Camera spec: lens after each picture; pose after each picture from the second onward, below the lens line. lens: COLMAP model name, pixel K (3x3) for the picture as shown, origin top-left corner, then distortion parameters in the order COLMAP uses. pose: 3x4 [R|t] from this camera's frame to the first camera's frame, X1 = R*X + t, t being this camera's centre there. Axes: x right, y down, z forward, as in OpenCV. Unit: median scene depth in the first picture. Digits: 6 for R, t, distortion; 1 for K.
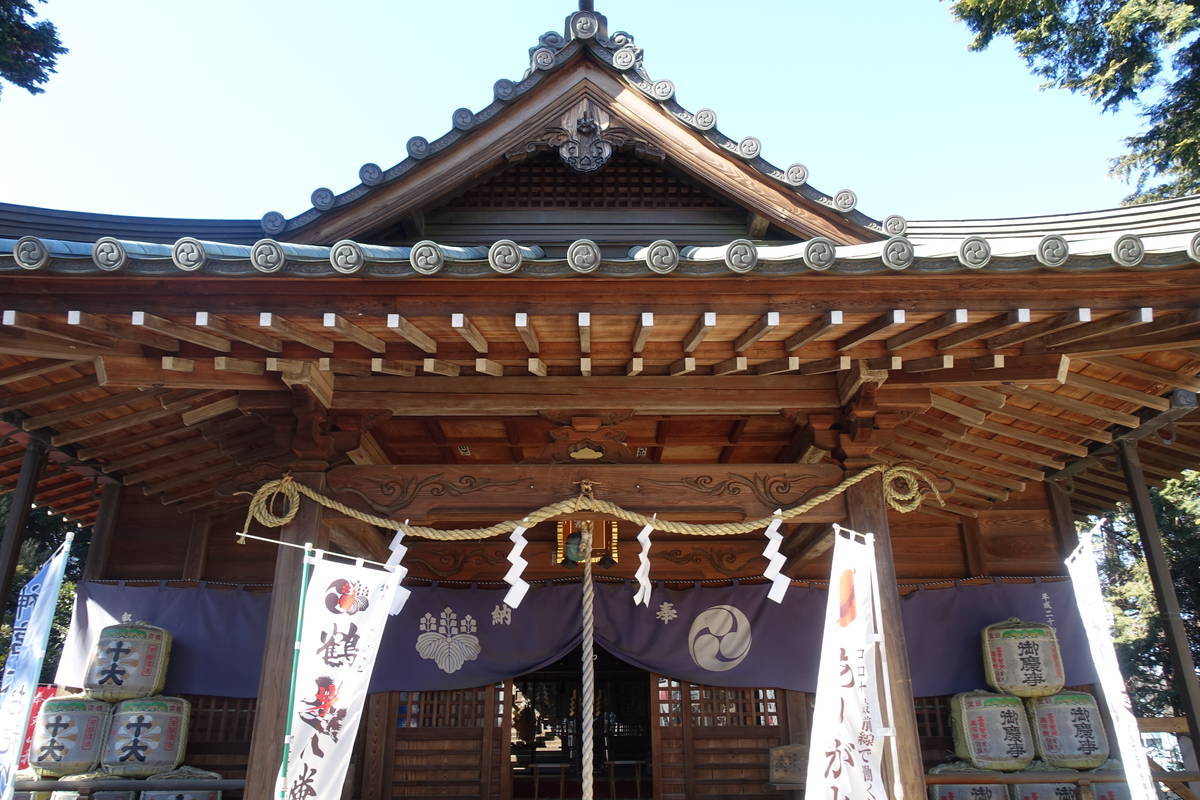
lens RADIAL K [[826.1, 0, 601.5], [0, 826.1, 398.8], [0, 0, 1]] dist [-0.005115, 0.001053]
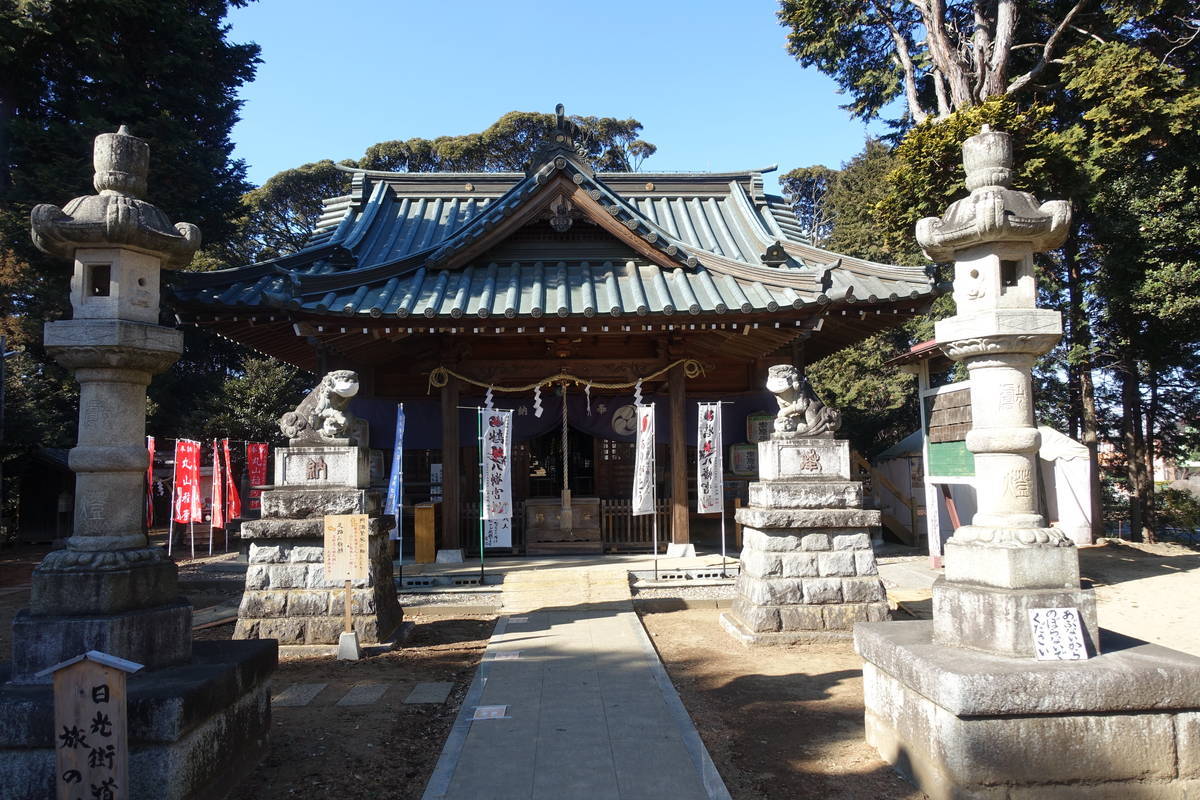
lens RADIAL K [[828.3, 0, 597.8], [0, 828.3, 402.2], [0, 0, 1]] dist [0.020906, -0.005039]
pose [[0.999484, -0.008916, 0.030859, 0.004753], [-0.000799, 0.953509, 0.301363, -0.416991], [-0.032111, -0.301232, 0.953010, -1.064342]]
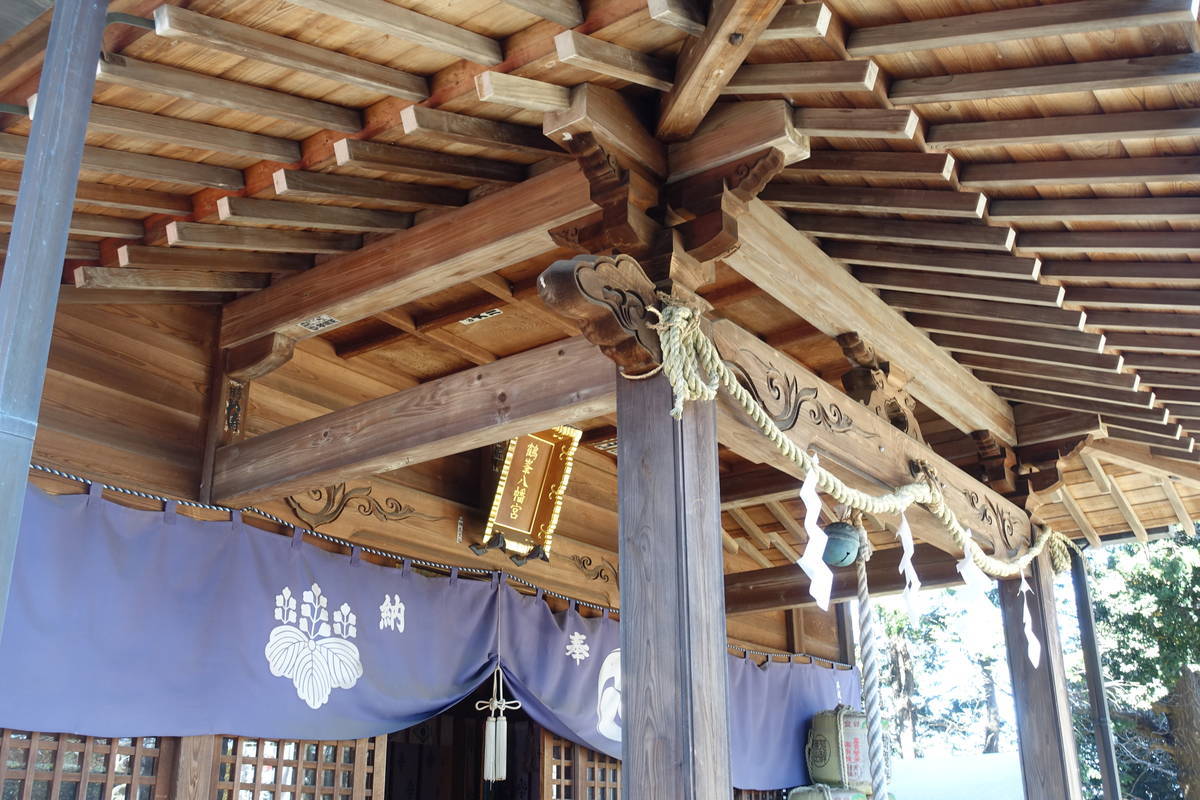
lens RADIAL K [[1203.9, 0, 606.5], [0, 1203.9, 396.2], [0, 0, 1]] dist [-0.018687, 0.002284]
pose [[0.602884, 0.284687, 0.745308, -0.720949], [-0.303775, 0.945716, -0.115512, 0.185178], [-0.737734, -0.156765, 0.656638, 0.414195]]
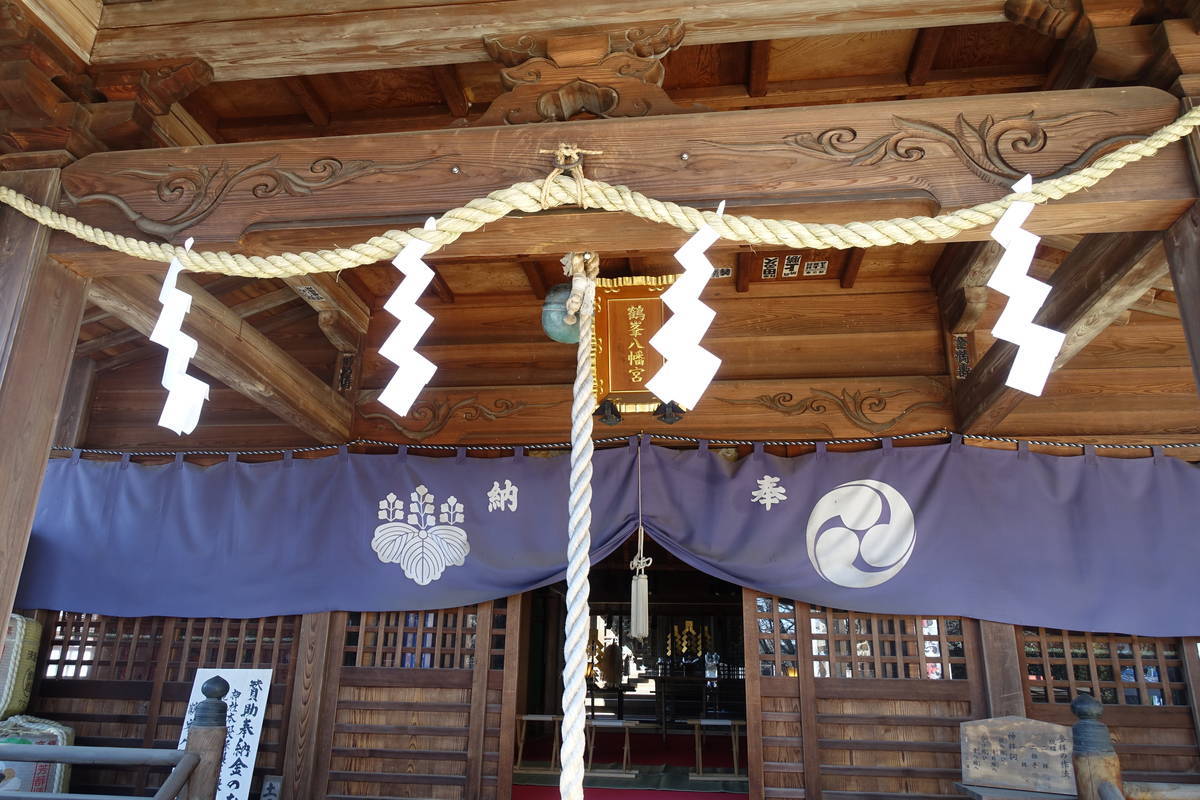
lens RADIAL K [[819.2, 0, 600.0], [0, 819.2, 400.0], [0, 0, 1]] dist [-0.007492, 0.000017]
pose [[0.989937, -0.019158, -0.140206, 0.044728], [0.028229, 0.997614, 0.062996, 0.160929], [0.138664, -0.066320, 0.988116, 0.422281]]
